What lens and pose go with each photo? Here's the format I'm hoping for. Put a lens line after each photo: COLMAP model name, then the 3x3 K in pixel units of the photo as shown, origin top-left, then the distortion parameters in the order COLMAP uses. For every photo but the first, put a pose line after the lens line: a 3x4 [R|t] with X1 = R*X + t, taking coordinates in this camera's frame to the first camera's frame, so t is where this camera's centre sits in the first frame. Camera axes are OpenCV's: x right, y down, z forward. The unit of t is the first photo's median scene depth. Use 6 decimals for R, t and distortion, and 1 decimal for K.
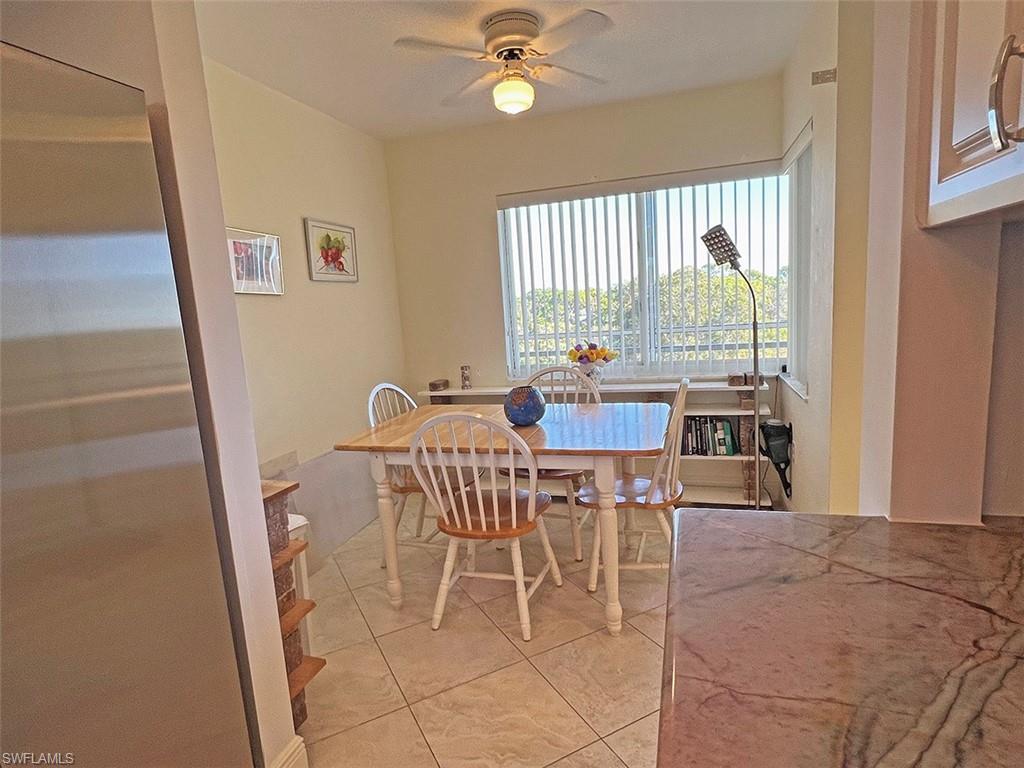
lens RADIAL K [[561.7, 0, 511.1], [0, 561.7, 385.2], [0, 0, 1]] dist [0.001521, 0.002245]
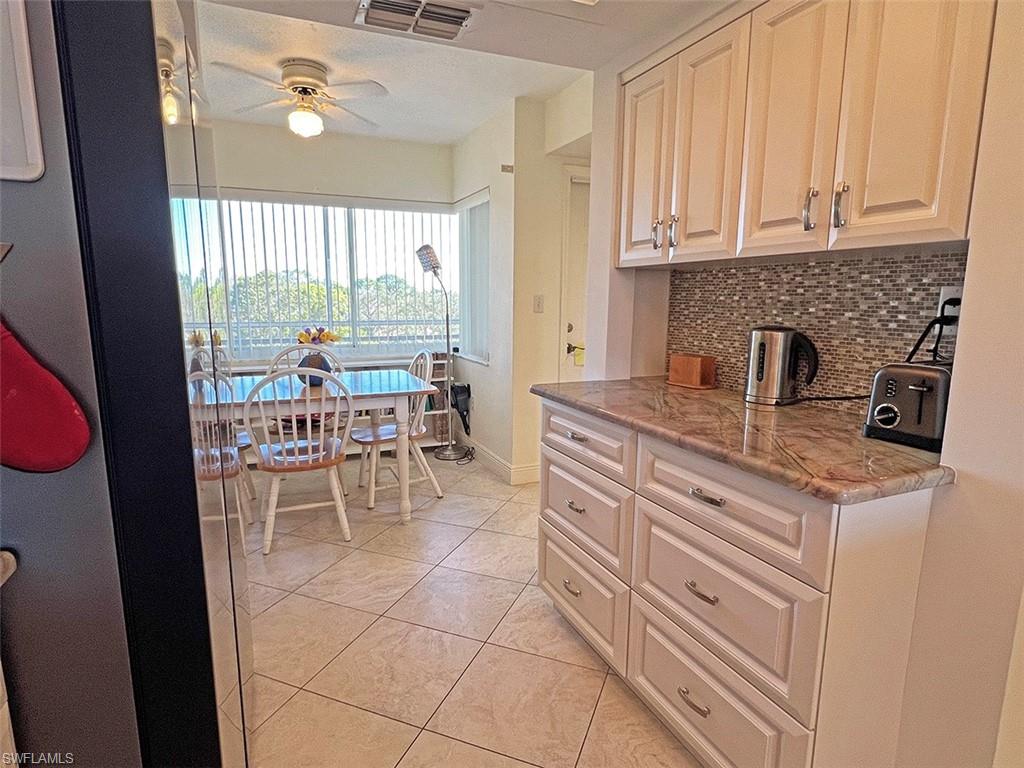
lens RADIAL K [[561.7, 0, 509.4], [0, 561.7, 385.9], [0, 0, 1]] dist [0.001521, 0.002245]
pose [[0.758489, -0.036186, 0.650680, -0.378551], [0.043635, 0.999037, 0.004694, 0.069505], [-0.650223, 0.024832, 0.759337, -0.188901]]
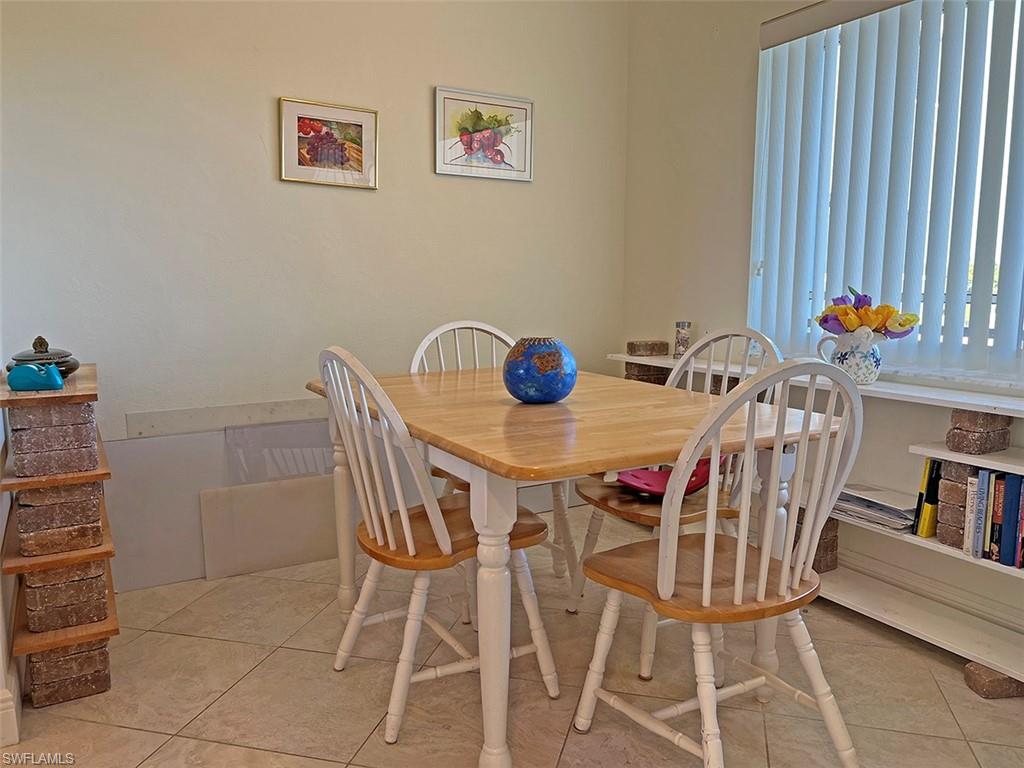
lens RADIAL K [[761.9, 0, 511.1], [0, 761.9, 385.6], [0, 0, 1]] dist [0.075714, -0.084560]
pose [[0.737127, 0.158637, -0.656869, 0.432151], [-0.144649, 0.986565, 0.075938, -0.002356], [0.660091, 0.039040, 0.750171, 0.323943]]
